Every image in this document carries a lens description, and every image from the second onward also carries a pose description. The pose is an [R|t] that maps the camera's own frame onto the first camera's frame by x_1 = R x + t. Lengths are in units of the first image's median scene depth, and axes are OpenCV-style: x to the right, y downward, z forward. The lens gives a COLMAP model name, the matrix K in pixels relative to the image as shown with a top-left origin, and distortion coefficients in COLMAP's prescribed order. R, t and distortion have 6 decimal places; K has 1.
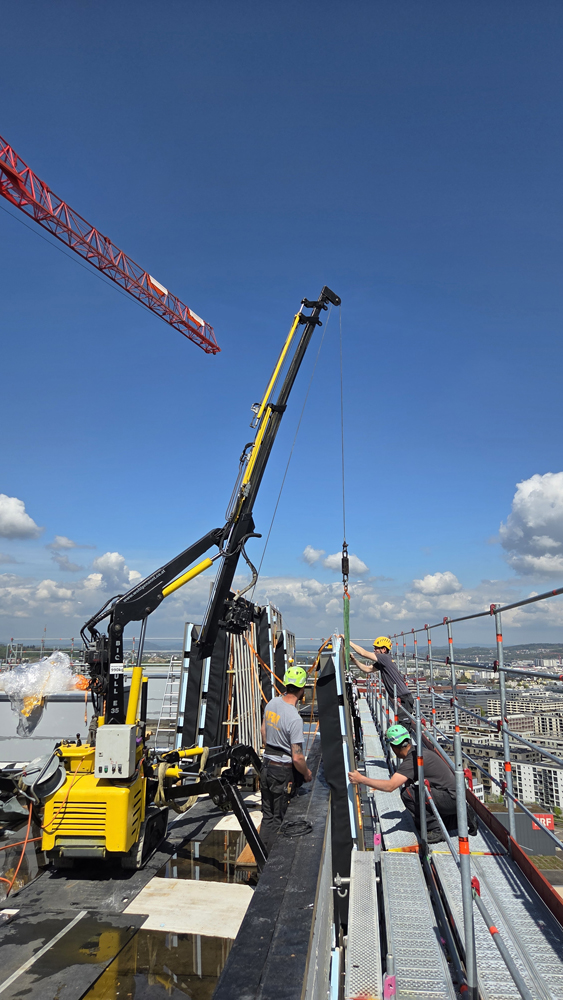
lens RADIAL K [[678.5, 0, 276.6], [0, 678.5, 444.4], [0, 0, 1]] dist [0.003625, -0.006324]
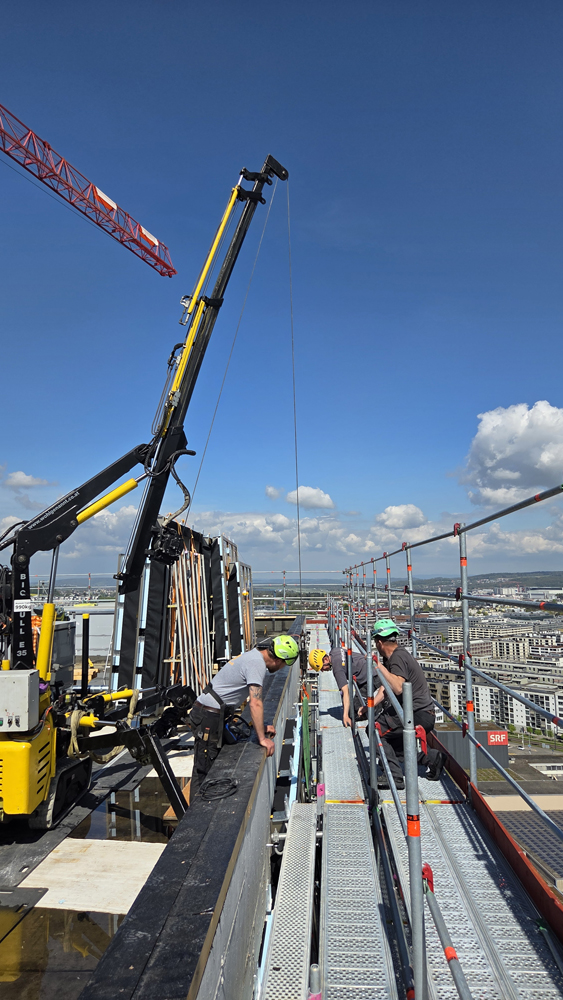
lens RADIAL K [[683.6, 0, 282.3], [0, 683.6, 456.3], [0, 0, 1]] dist [0.003774, 0.001829]
pose [[0.998470, -0.007954, 0.054714, 0.041385], [0.001909, 0.993968, 0.109657, 0.045400], [-0.055256, -0.109385, 0.992462, 0.135115]]
